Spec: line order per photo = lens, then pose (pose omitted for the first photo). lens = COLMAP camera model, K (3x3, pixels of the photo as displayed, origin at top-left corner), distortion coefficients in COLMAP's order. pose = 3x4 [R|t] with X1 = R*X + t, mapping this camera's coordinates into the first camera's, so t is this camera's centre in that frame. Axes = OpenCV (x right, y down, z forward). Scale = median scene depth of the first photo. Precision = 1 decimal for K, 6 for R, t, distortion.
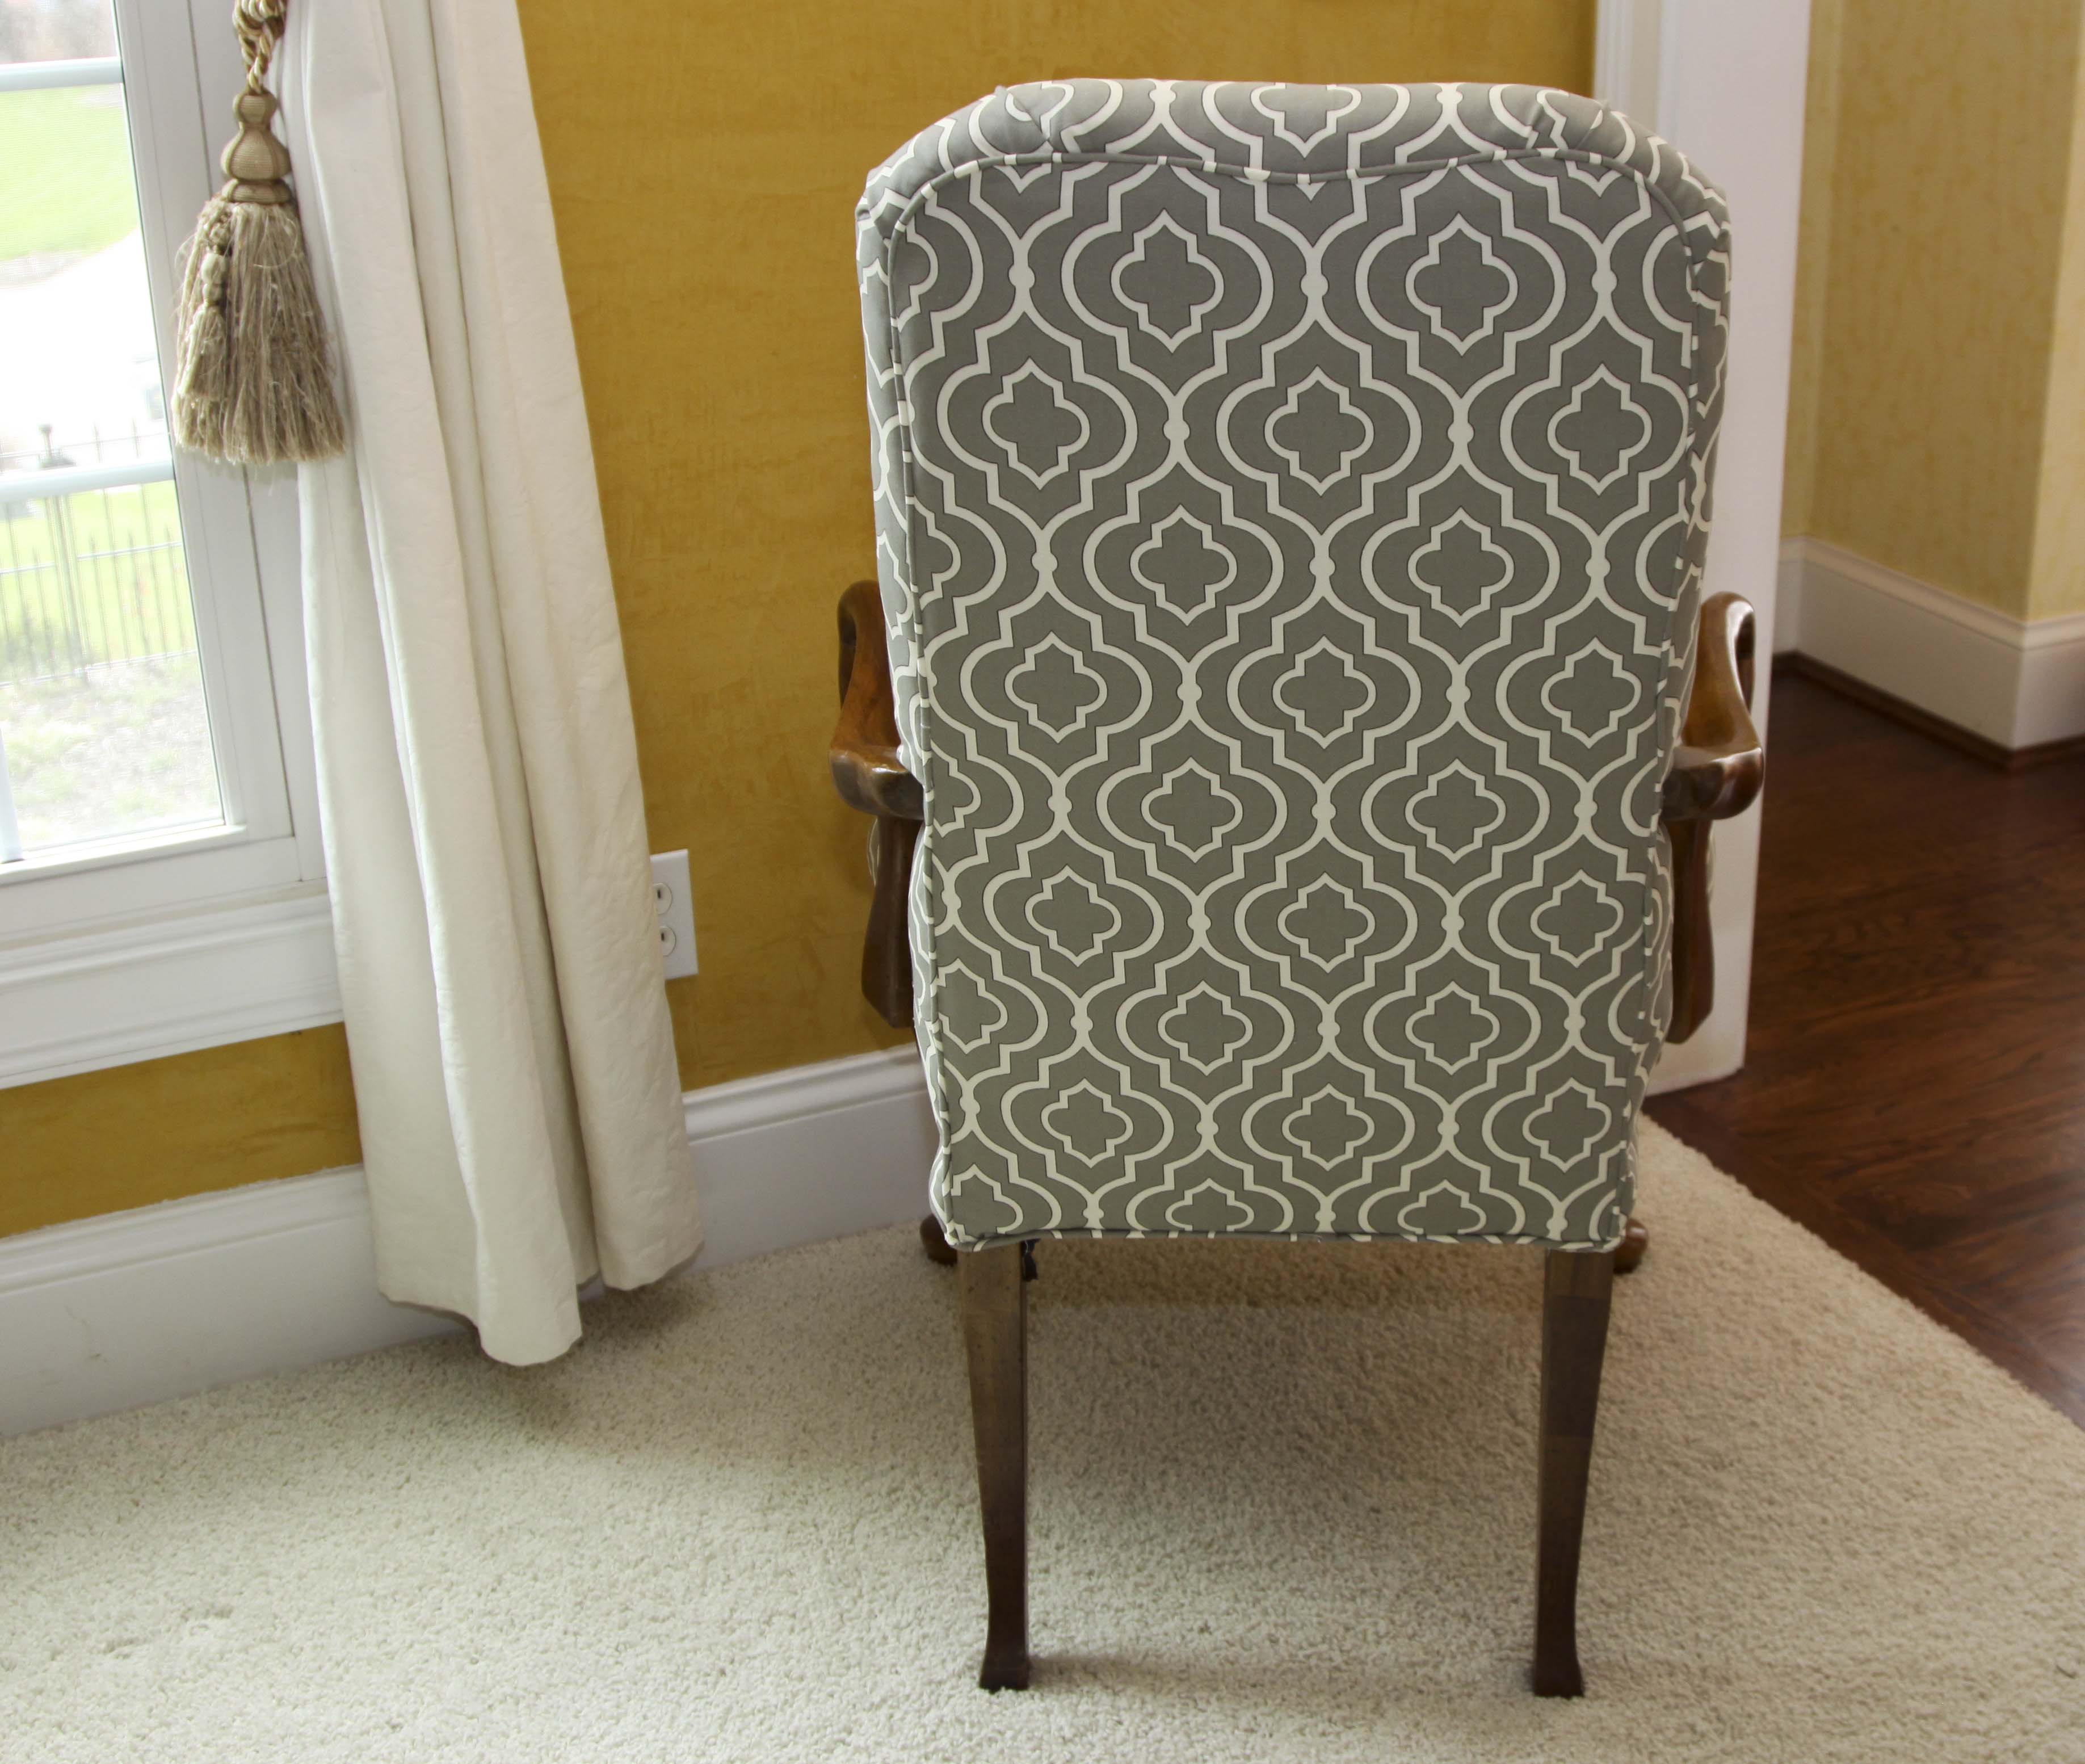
lens RADIAL K [[2986.2, 0, 1194.1], [0, 2986.2, 882.2], [0, 0, 1]] dist [-0.099160, 0.000000]
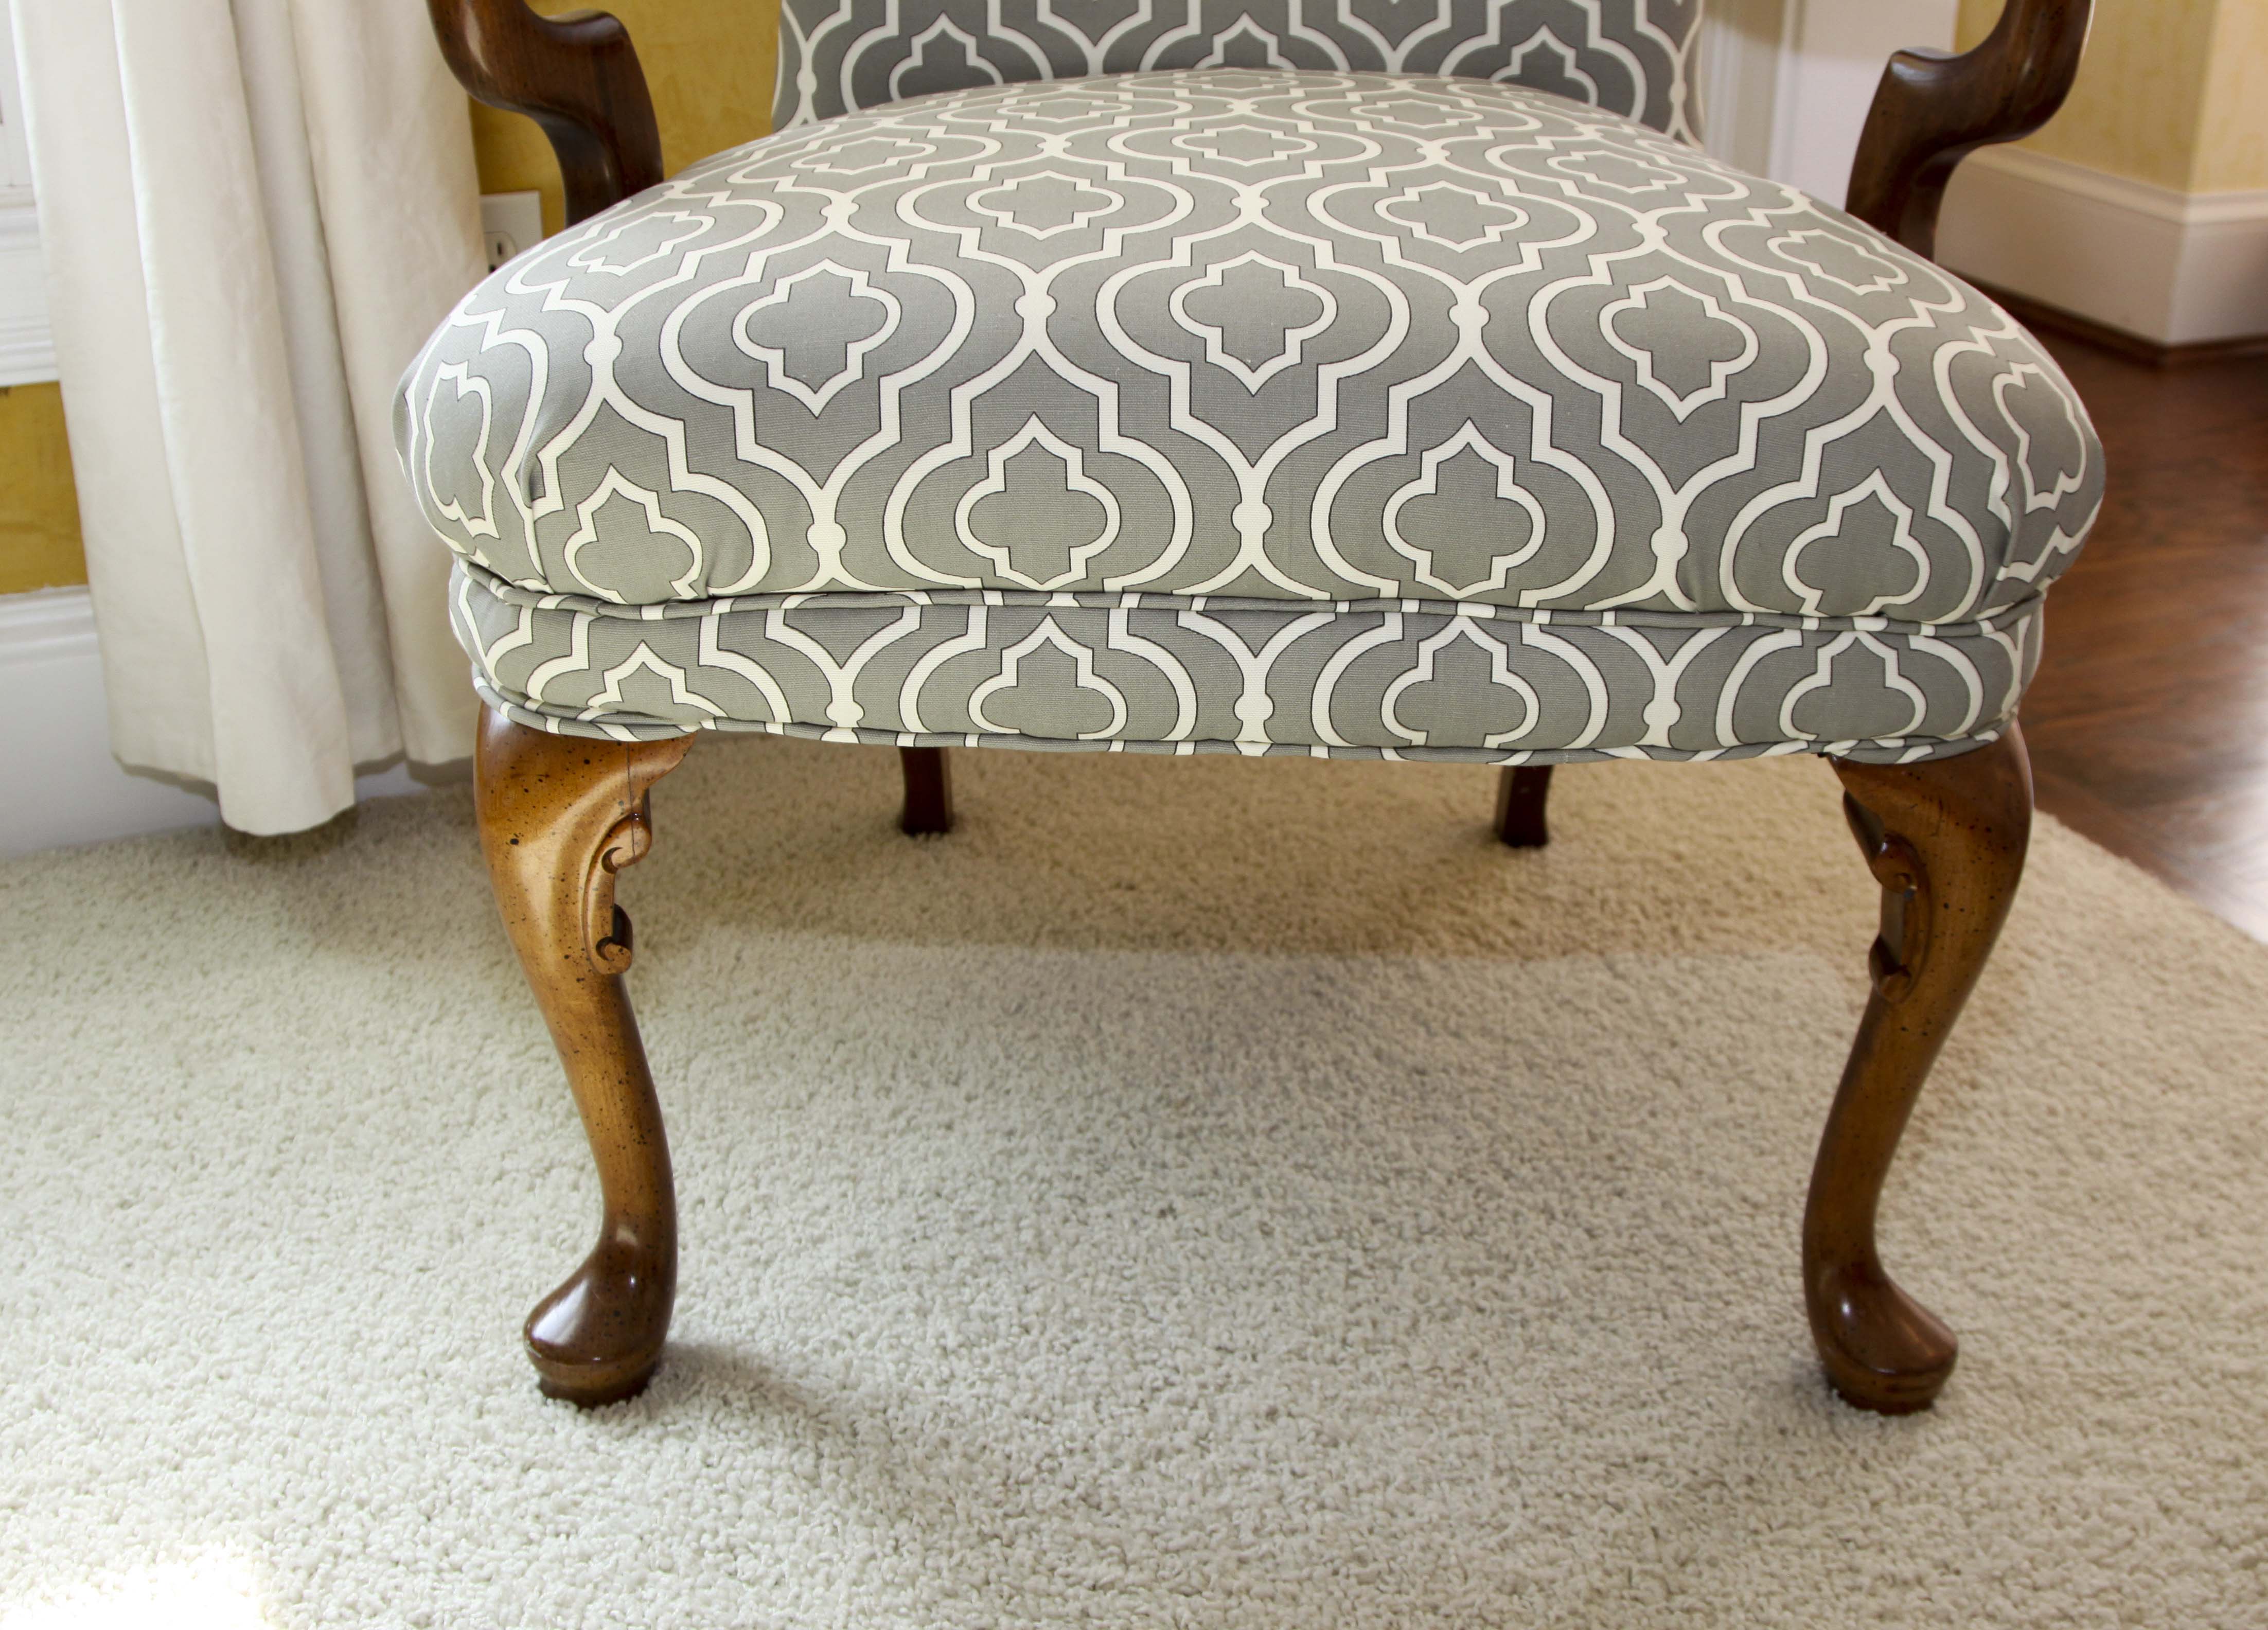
lens RADIAL K [[2588.9, 0, 1133.3], [0, 2588.9, 814.8], [0, 0, 1]] dist [-0.104842, 0.000000]
pose [[0.998291, 0.037684, -0.044668, 0.018051], [-0.036563, 0.999002, 0.025643, 0.137476], [0.045590, -0.023966, 0.998673, 0.382971]]
